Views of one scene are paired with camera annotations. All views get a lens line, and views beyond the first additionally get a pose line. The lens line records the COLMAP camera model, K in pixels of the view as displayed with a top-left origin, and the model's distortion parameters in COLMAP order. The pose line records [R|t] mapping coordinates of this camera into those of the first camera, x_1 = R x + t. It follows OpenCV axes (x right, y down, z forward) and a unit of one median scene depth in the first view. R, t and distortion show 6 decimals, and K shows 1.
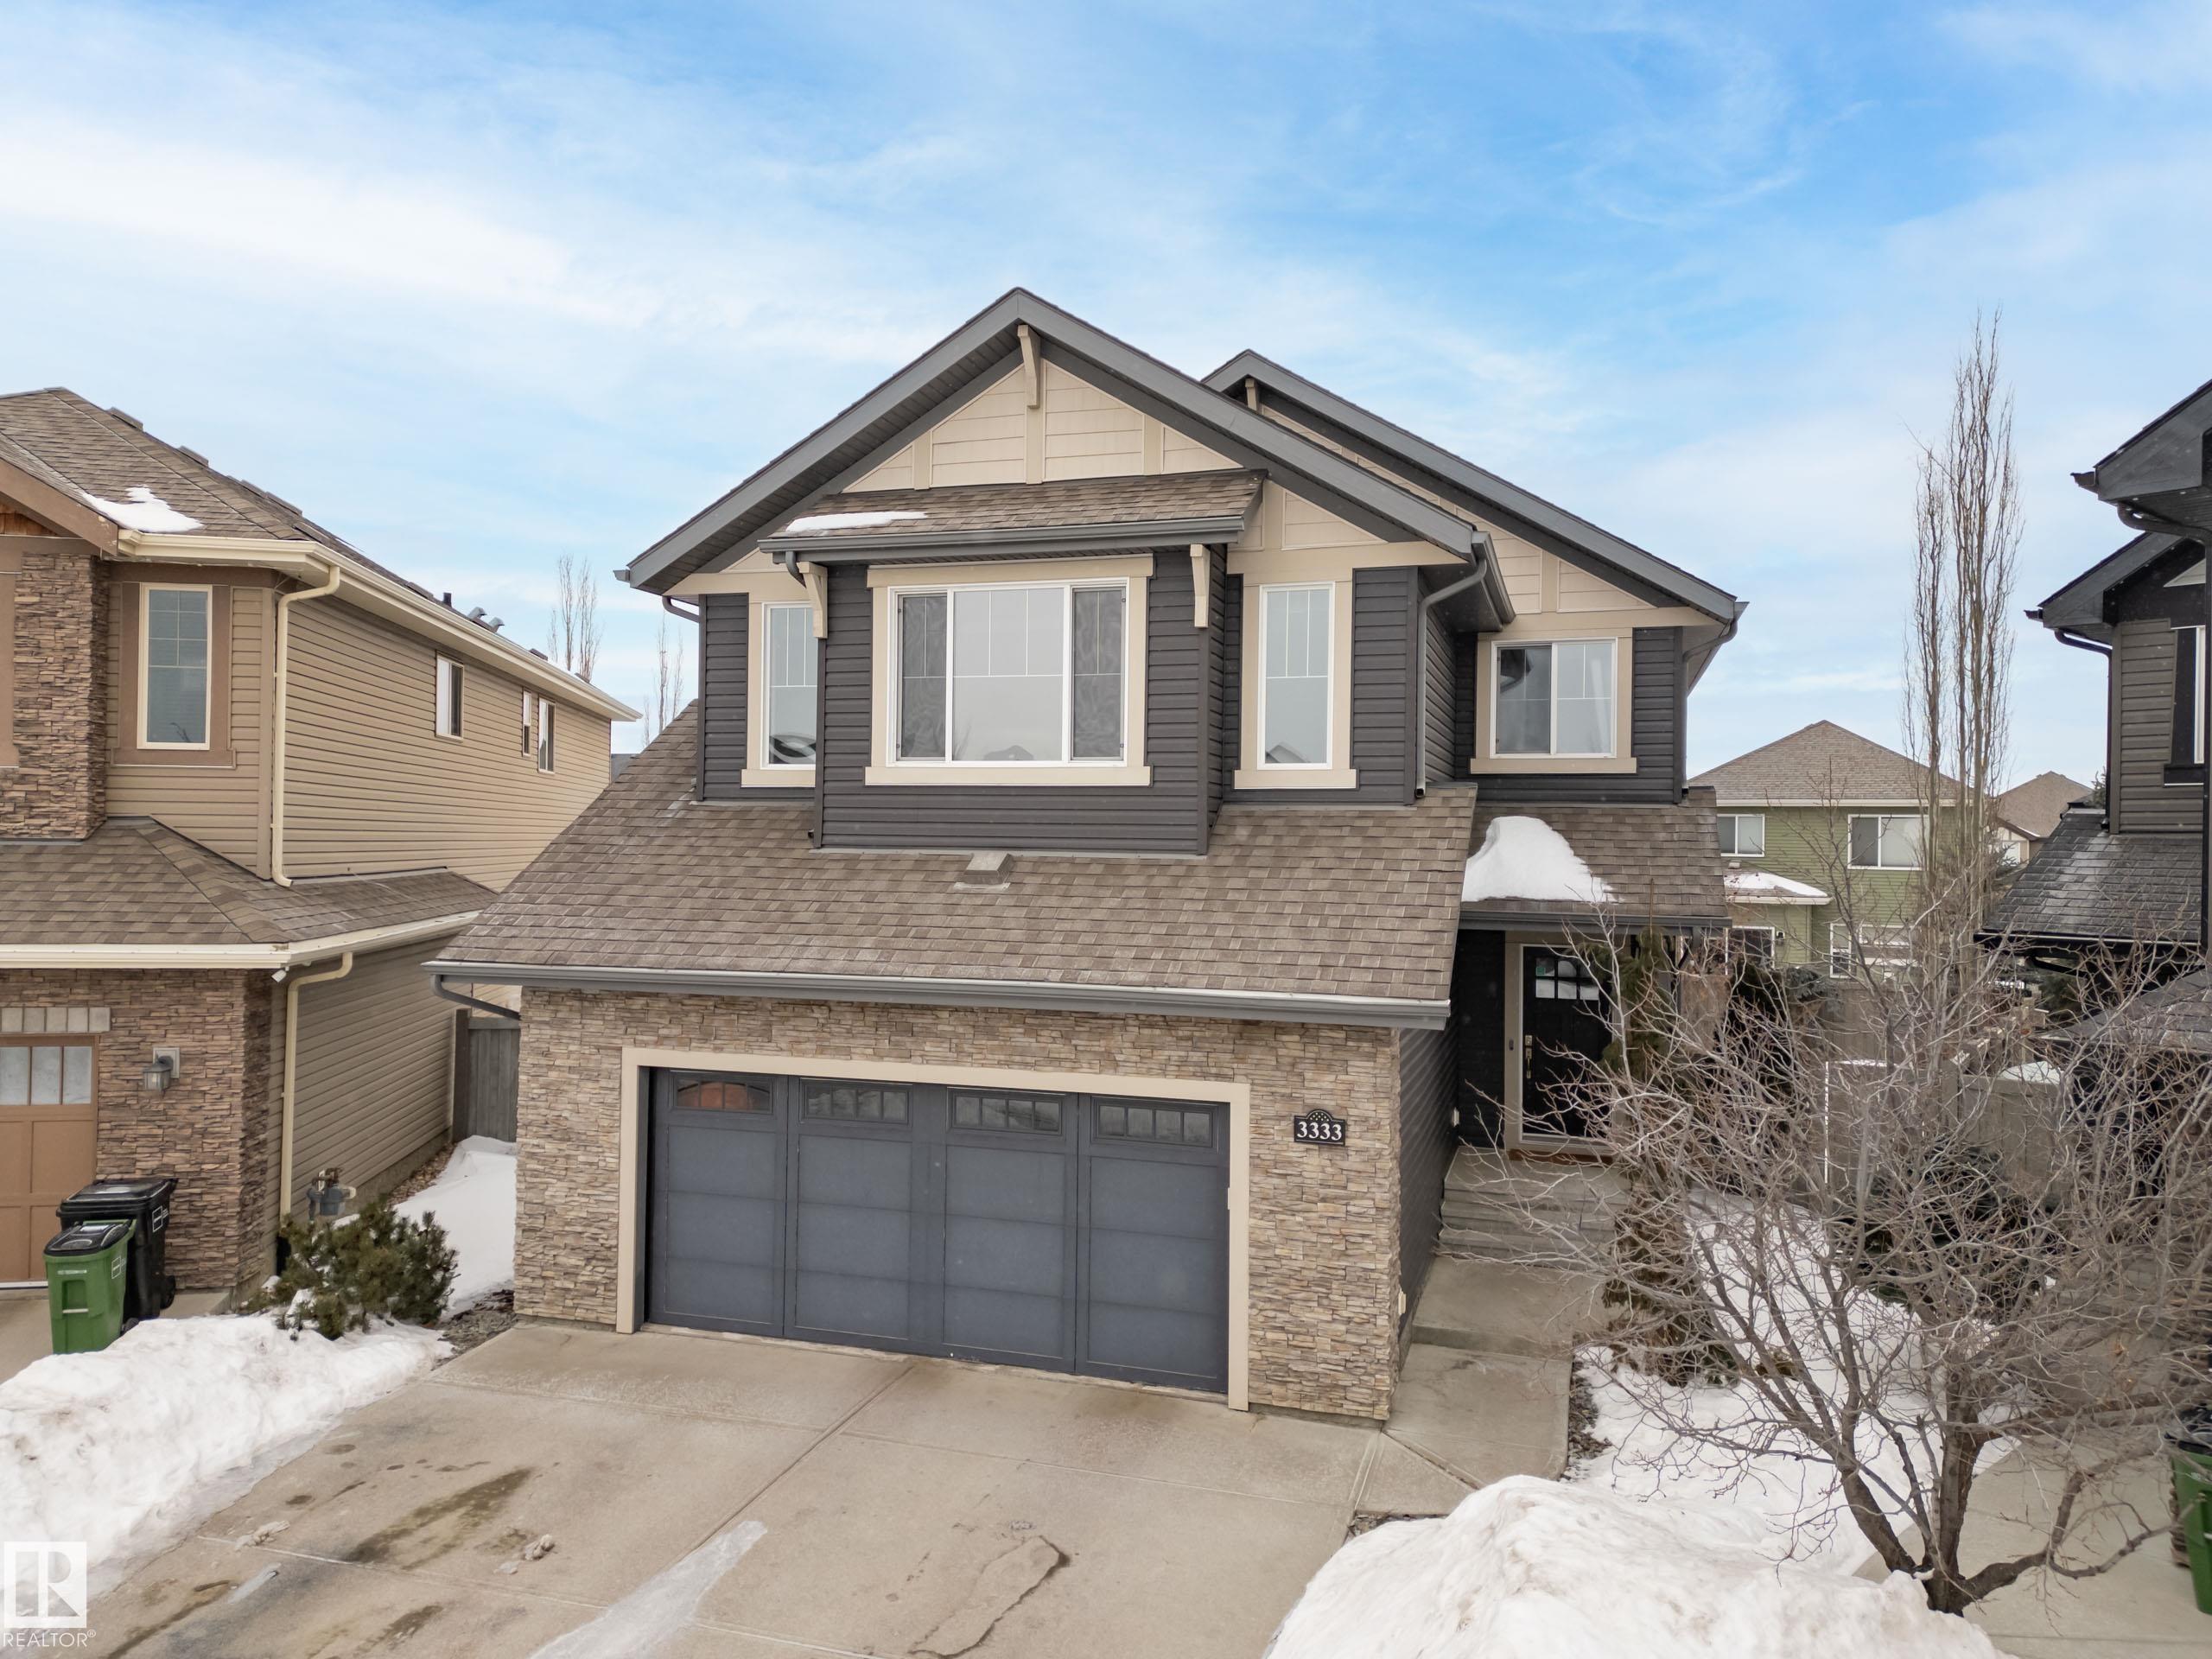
lens RADIAL K [[1527.8, 0, 1105.1], [0, 1527.8, 823.3], [0, 0, 1]] dist [0.095035, -0.086923]
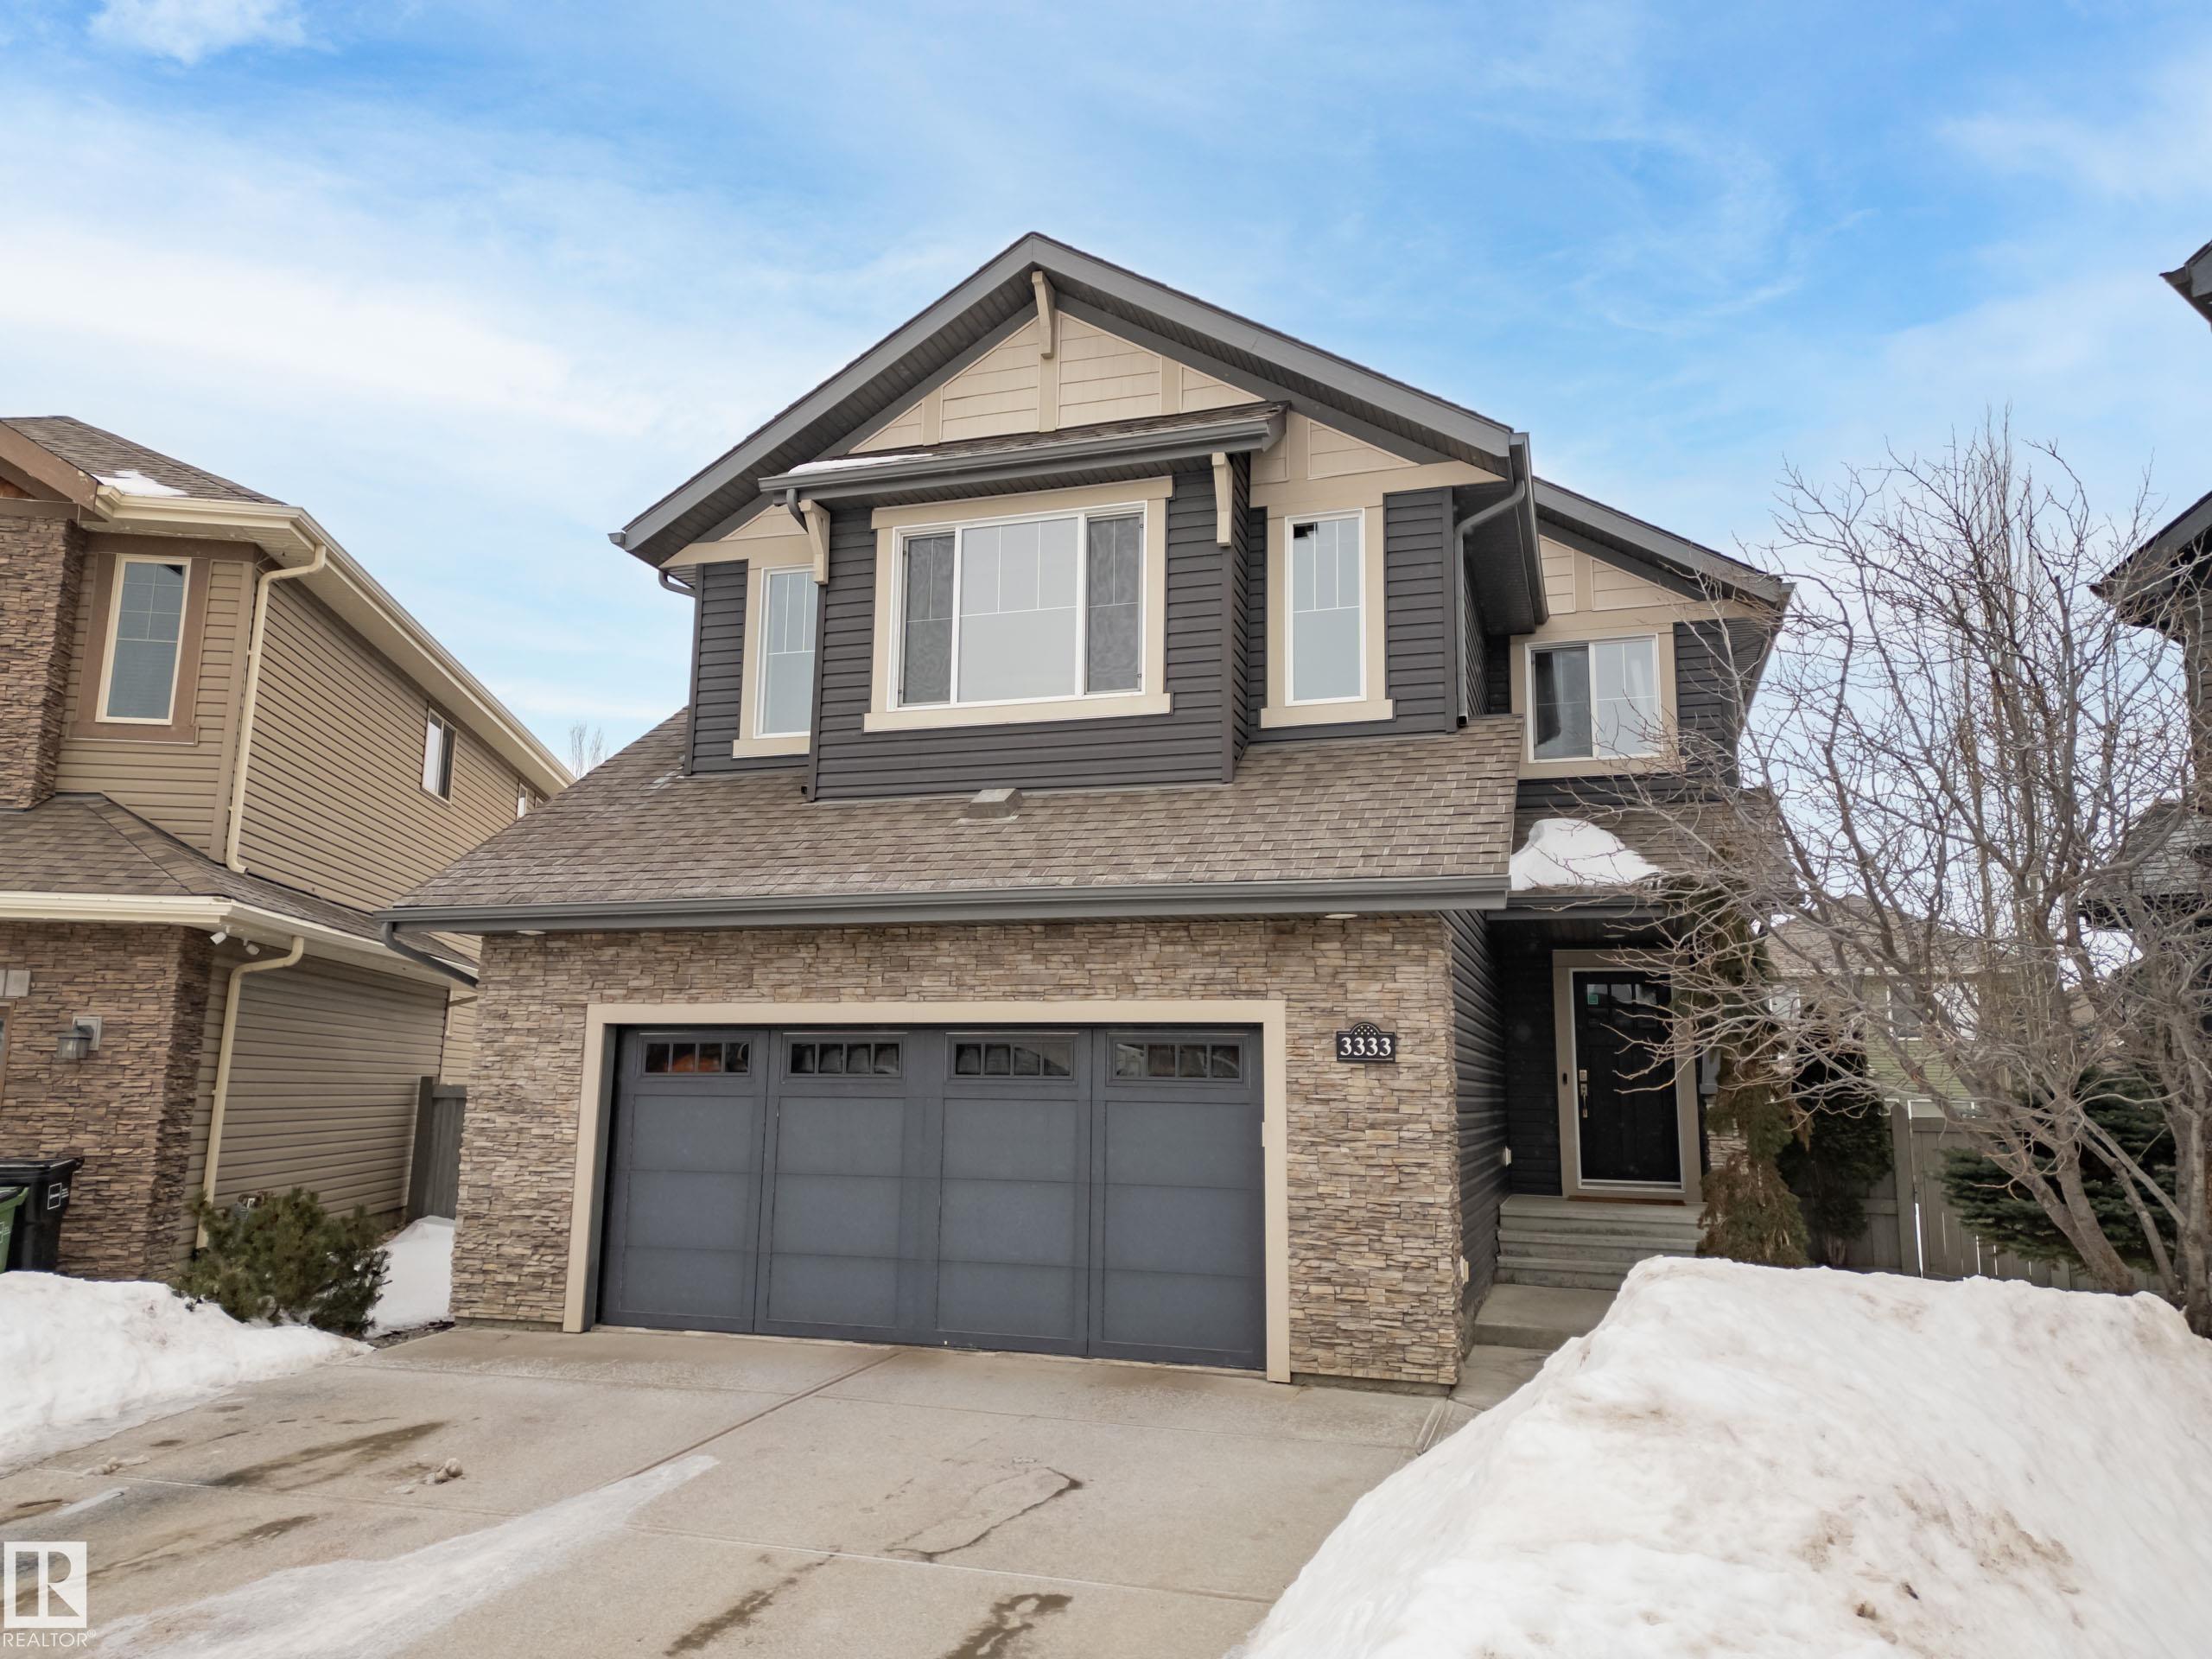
lens RADIAL K [[1527.8, 0, 1105.1], [0, 1527.8, 823.3], [0, 0, 1]] dist [0.095035, -0.086923]
pose [[0.999979, 0.000528, -0.006400, -0.004041], [-0.001542, 0.987202, -0.159467, 0.185277], [0.006234, 0.159474, 0.987182, 0.092697]]
